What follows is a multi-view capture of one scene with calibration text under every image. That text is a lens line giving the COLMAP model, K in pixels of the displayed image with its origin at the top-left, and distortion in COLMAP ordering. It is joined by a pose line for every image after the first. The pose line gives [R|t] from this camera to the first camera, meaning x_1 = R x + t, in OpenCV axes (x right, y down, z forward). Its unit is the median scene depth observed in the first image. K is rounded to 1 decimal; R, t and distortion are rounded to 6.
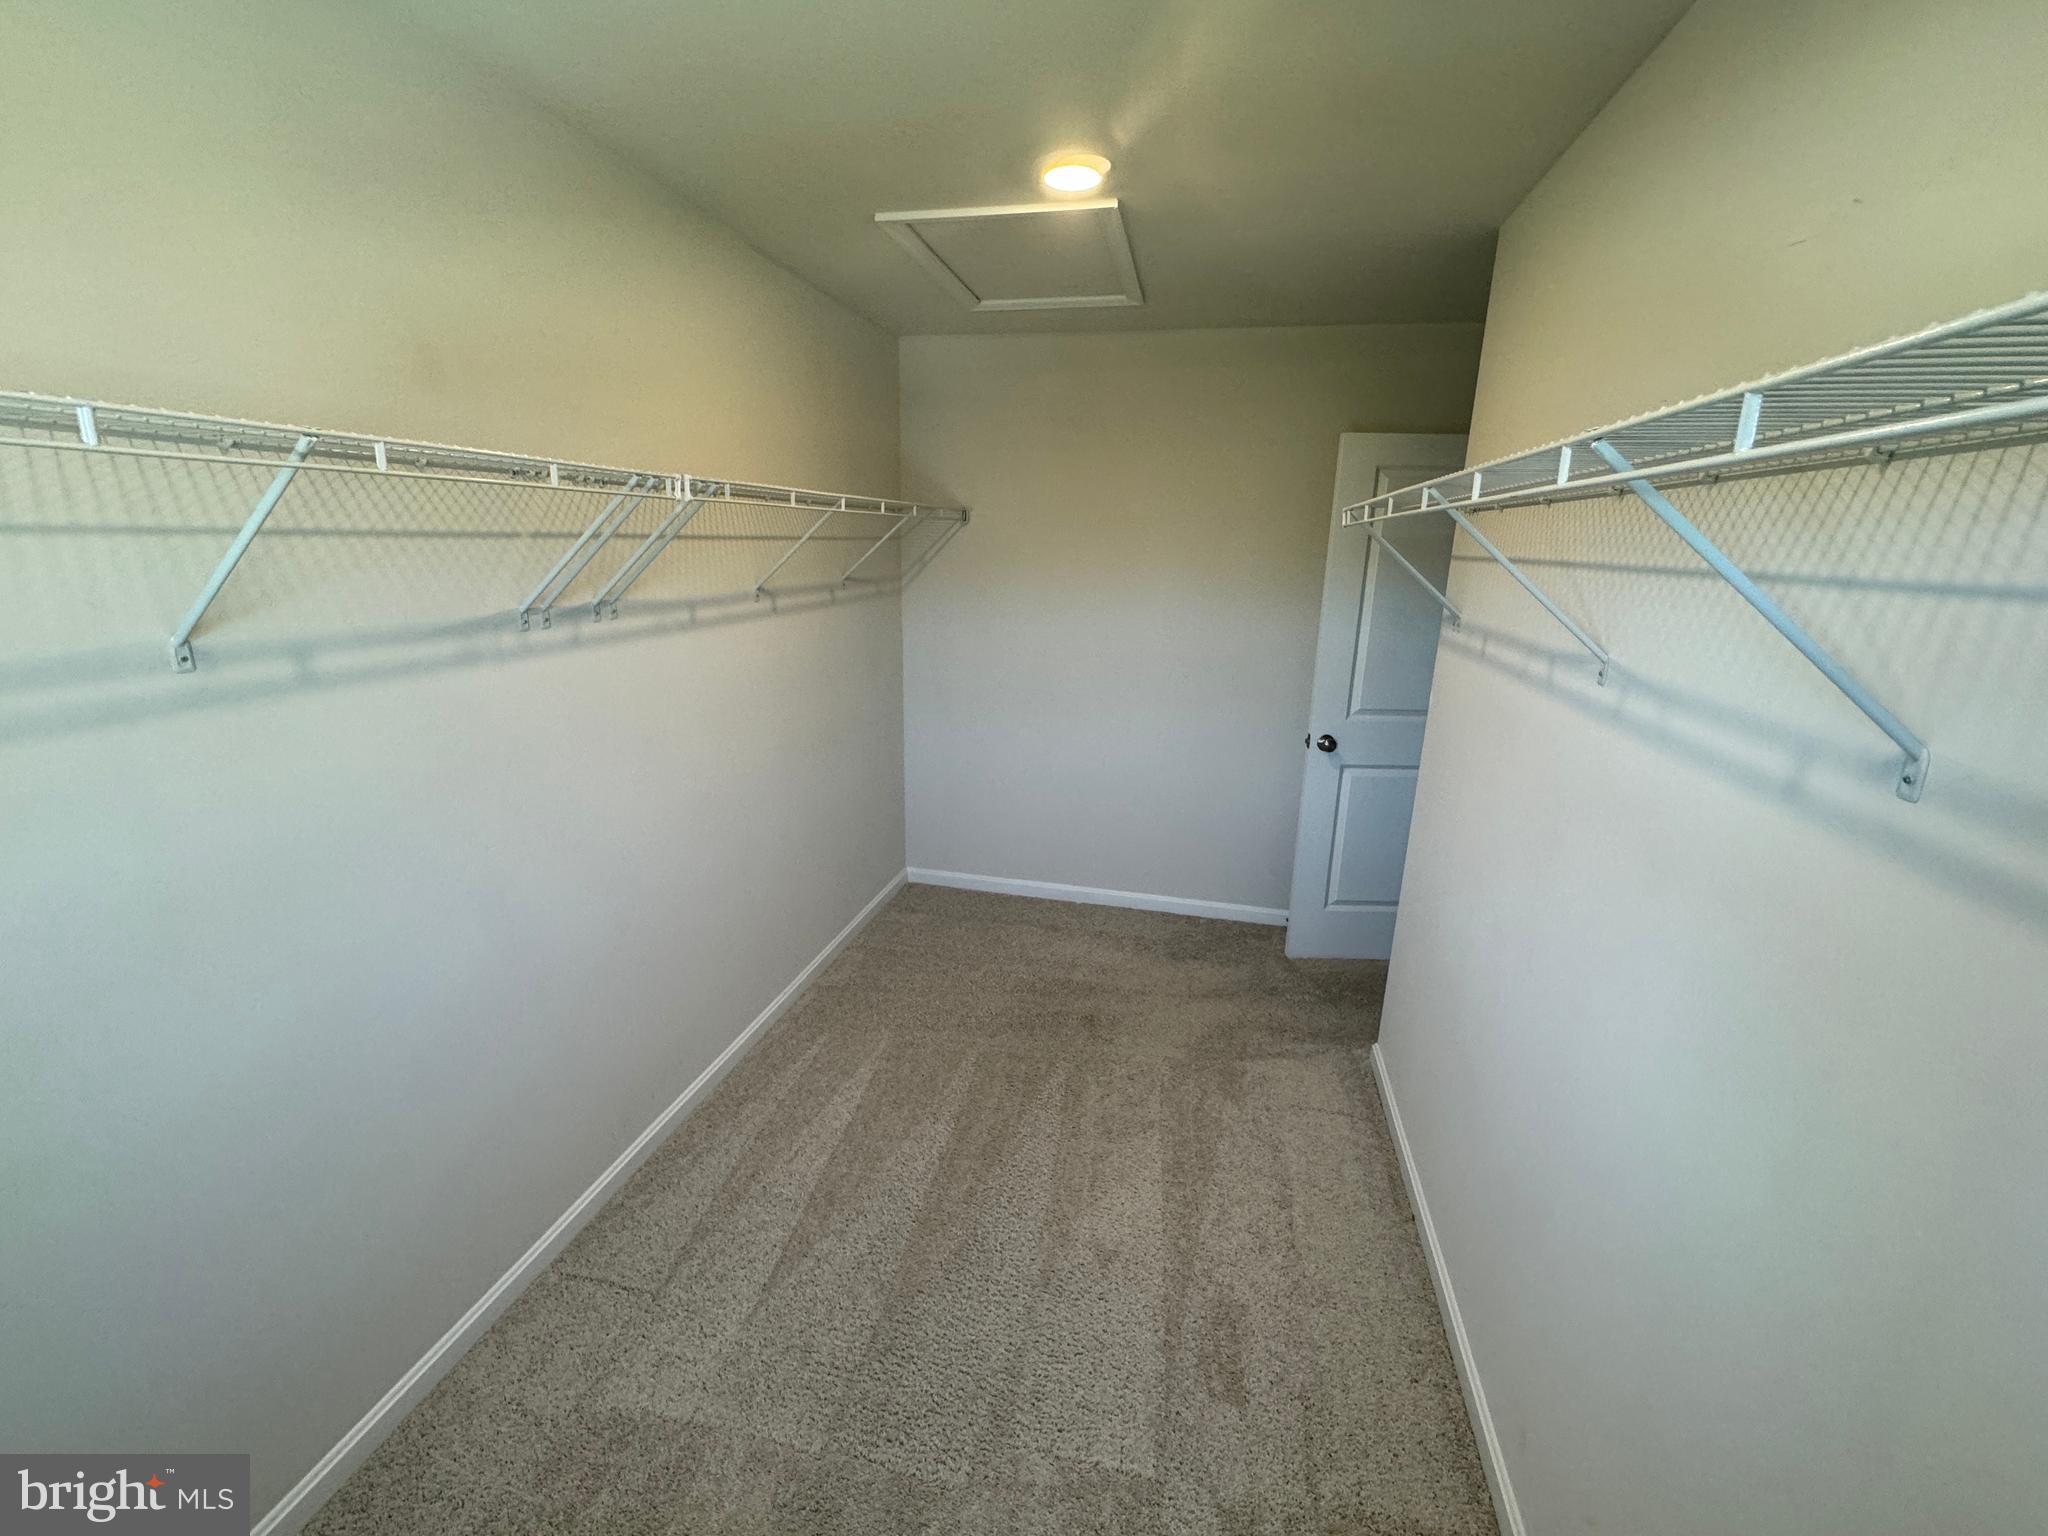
lens RADIAL K [[838.7, 0, 1038.1], [0, 838.7, 776.4], [0, 0, 1]] dist [-0.000416, 0.000225]
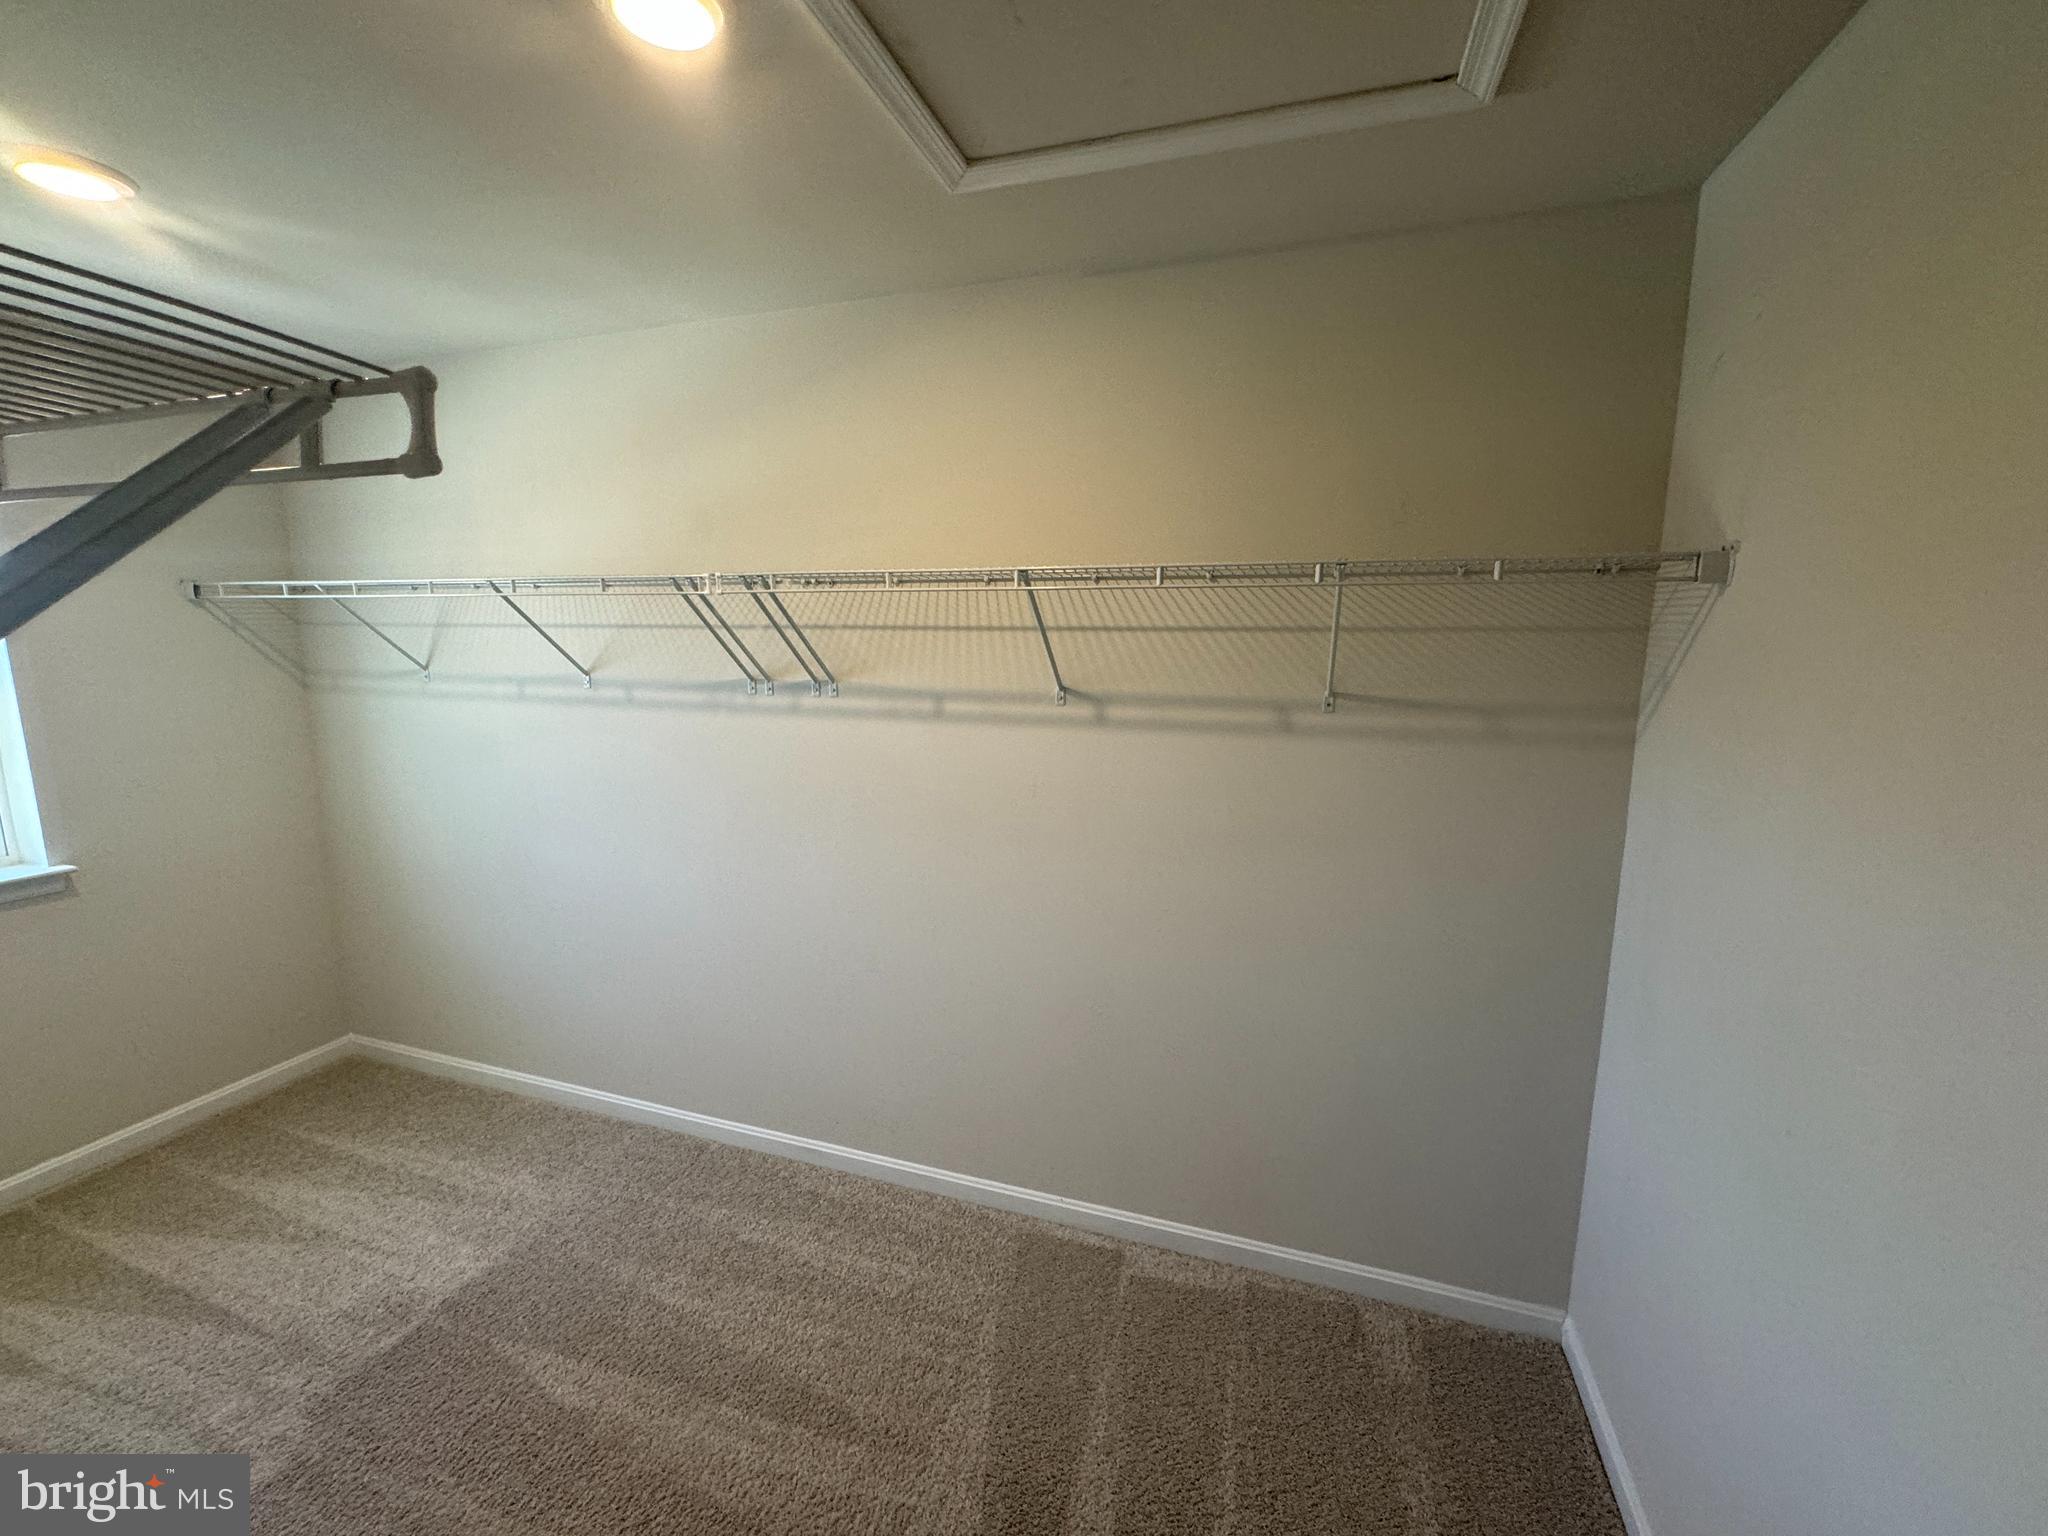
lens RADIAL K [[838.7, 0, 1017.1], [0, 838.7, 780.0], [0, 0, 1]] dist [-0.000416, 0.000225]
pose [[-0.136024, 0.164837, -0.976896, 0.591696], [-0.272025, 0.941948, 0.196817, -0.362461], [0.952628, 0.292512, -0.083288, 1.318669]]
